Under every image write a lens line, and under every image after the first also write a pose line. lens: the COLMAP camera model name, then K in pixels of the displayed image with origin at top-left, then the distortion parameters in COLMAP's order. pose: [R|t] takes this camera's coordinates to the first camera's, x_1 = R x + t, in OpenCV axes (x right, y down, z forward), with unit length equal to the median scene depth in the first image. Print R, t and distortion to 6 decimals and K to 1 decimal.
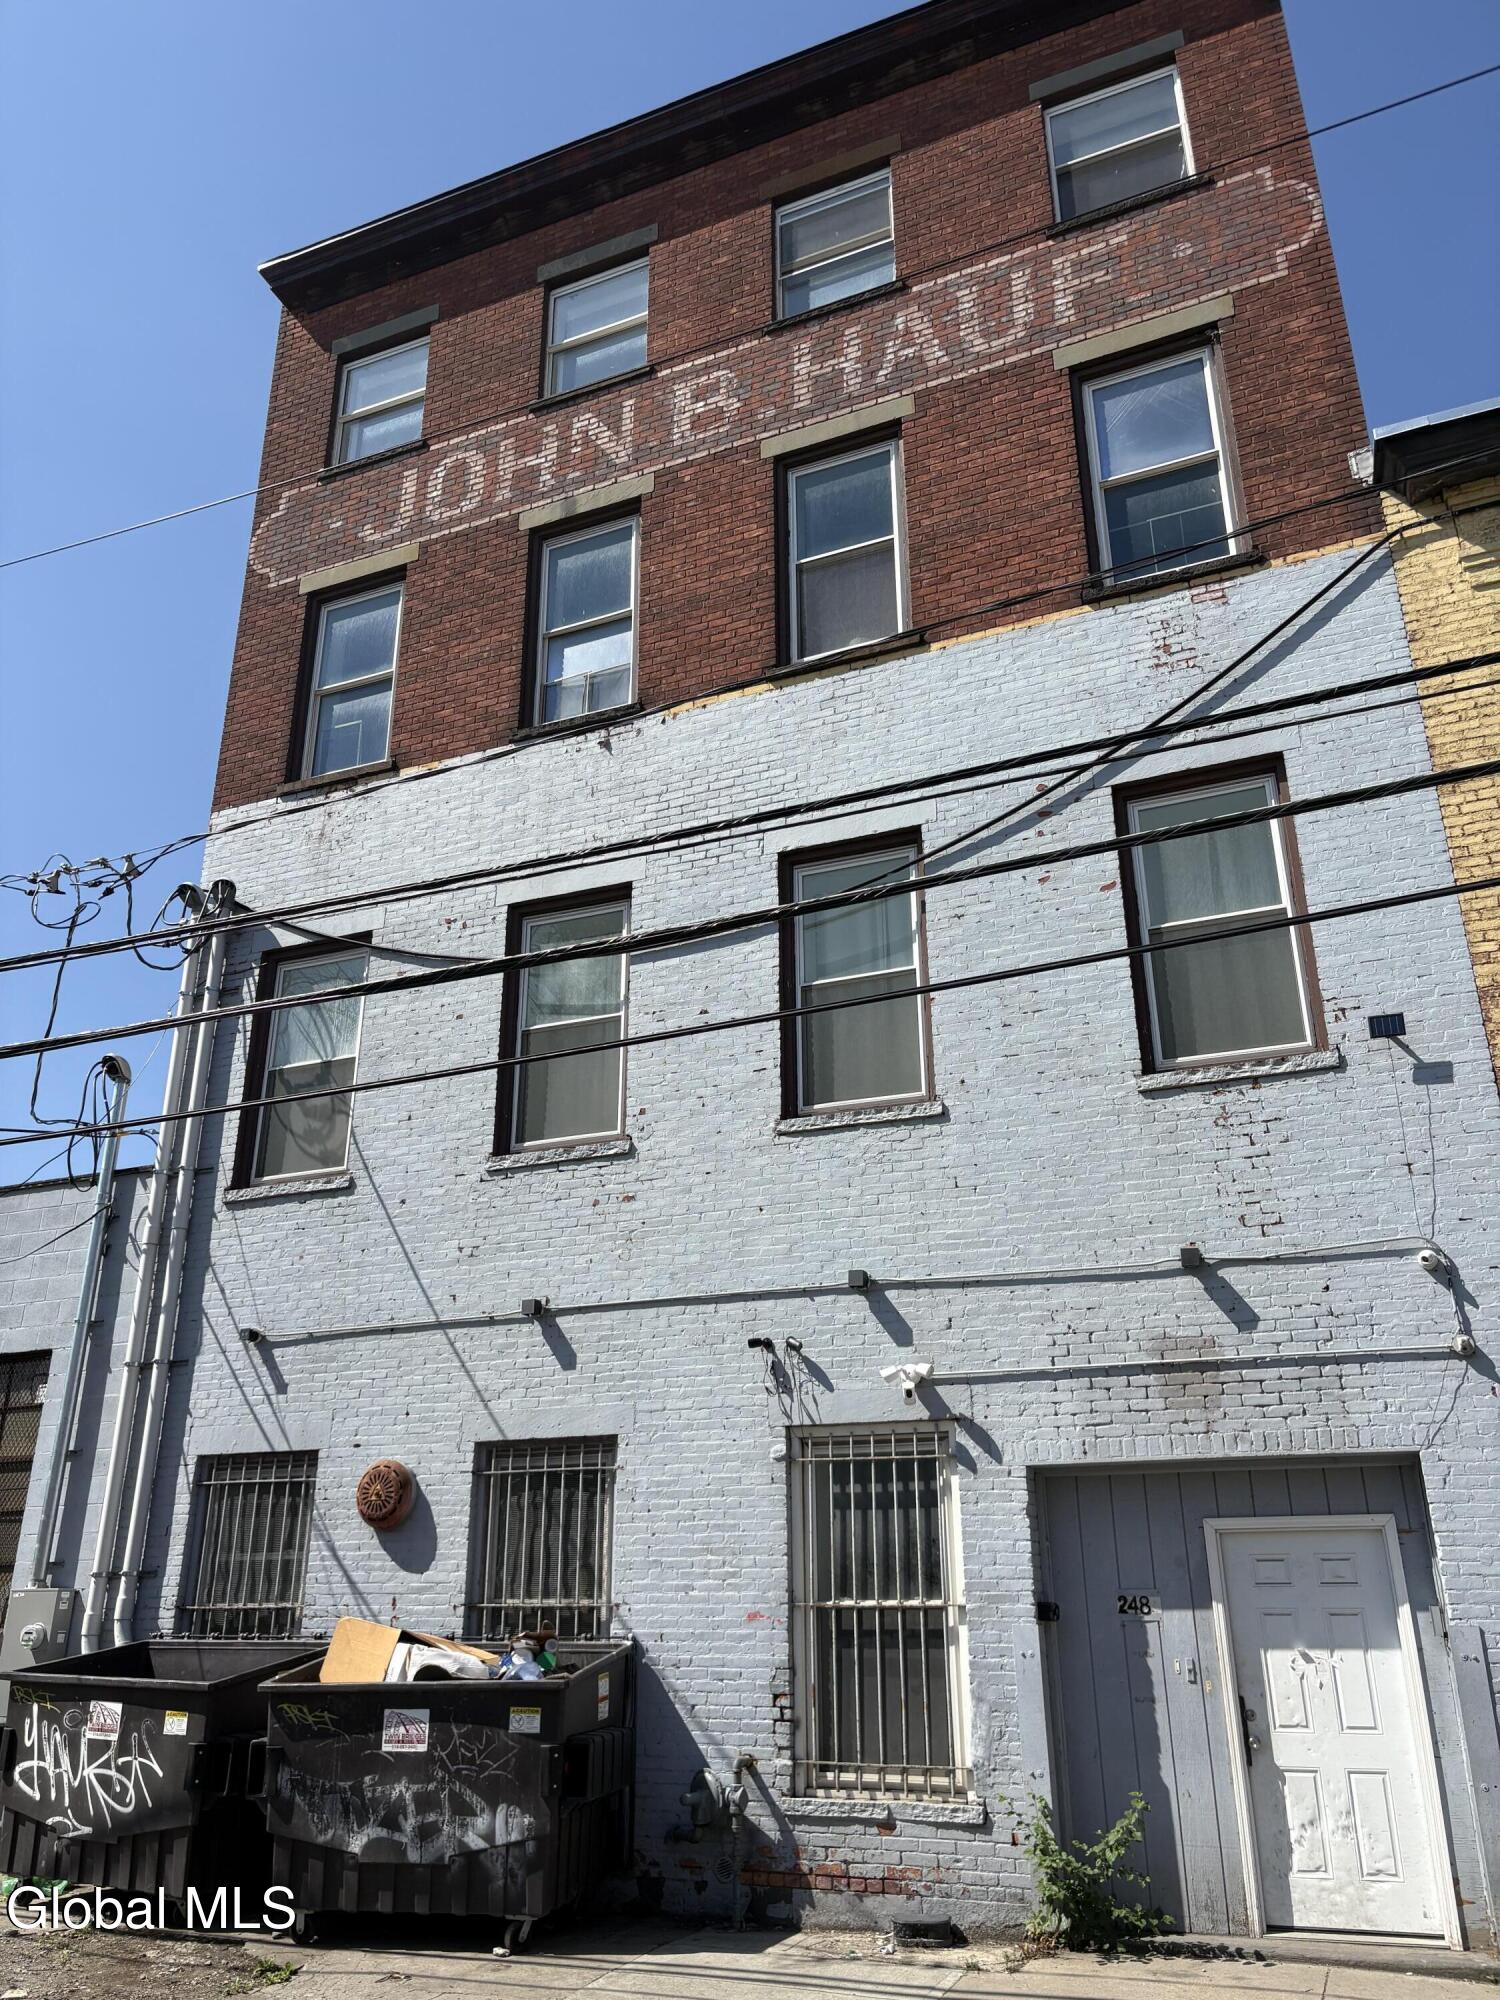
lens RADIAL K [[1565.7, 0, 719.7], [0, 1565.7, 981.2], [0, 0, 1]] dist [0.029285, -0.011302]
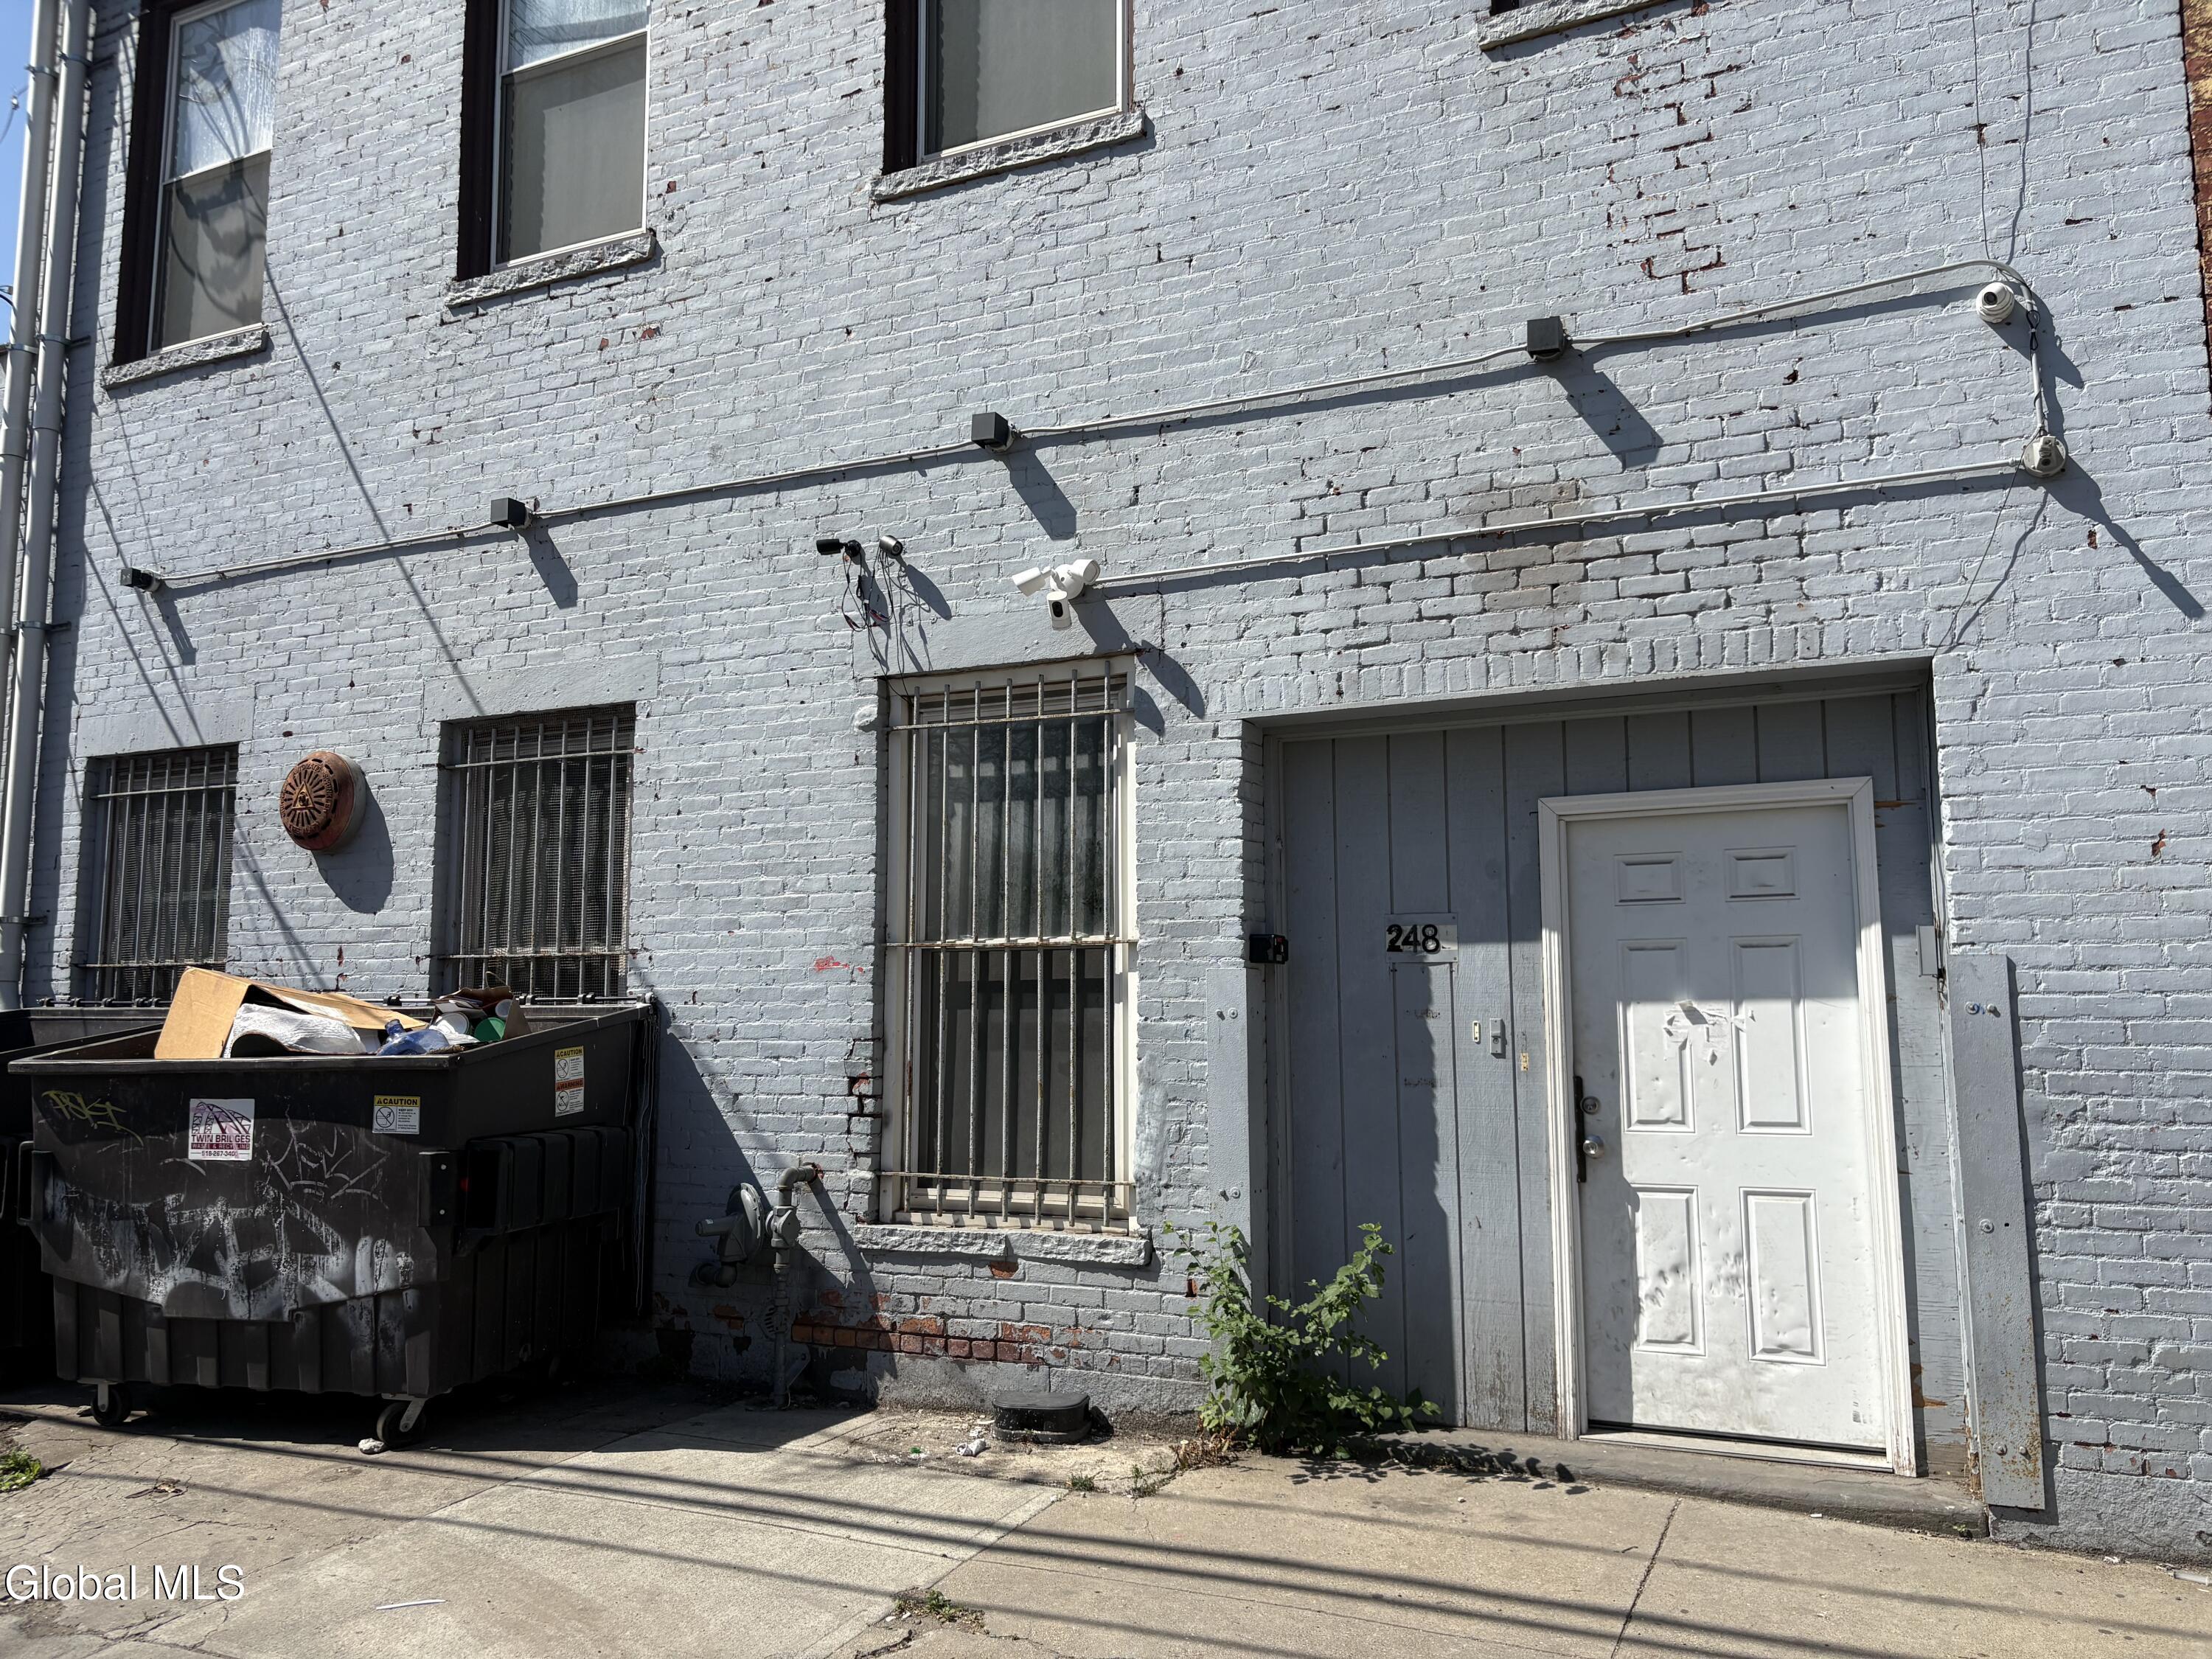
lens RADIAL K [[1701.7, 0, 1106.0], [0, 1701.7, 829.5], [0, 0, 1]] dist [0.074667, -0.090867]
pose [[0.998532, -0.007031, -0.053706, 0.177910], [0.021161, 0.963378, 0.267313, 0.176725], [0.049859, -0.268057, 0.962112, 0.373112]]
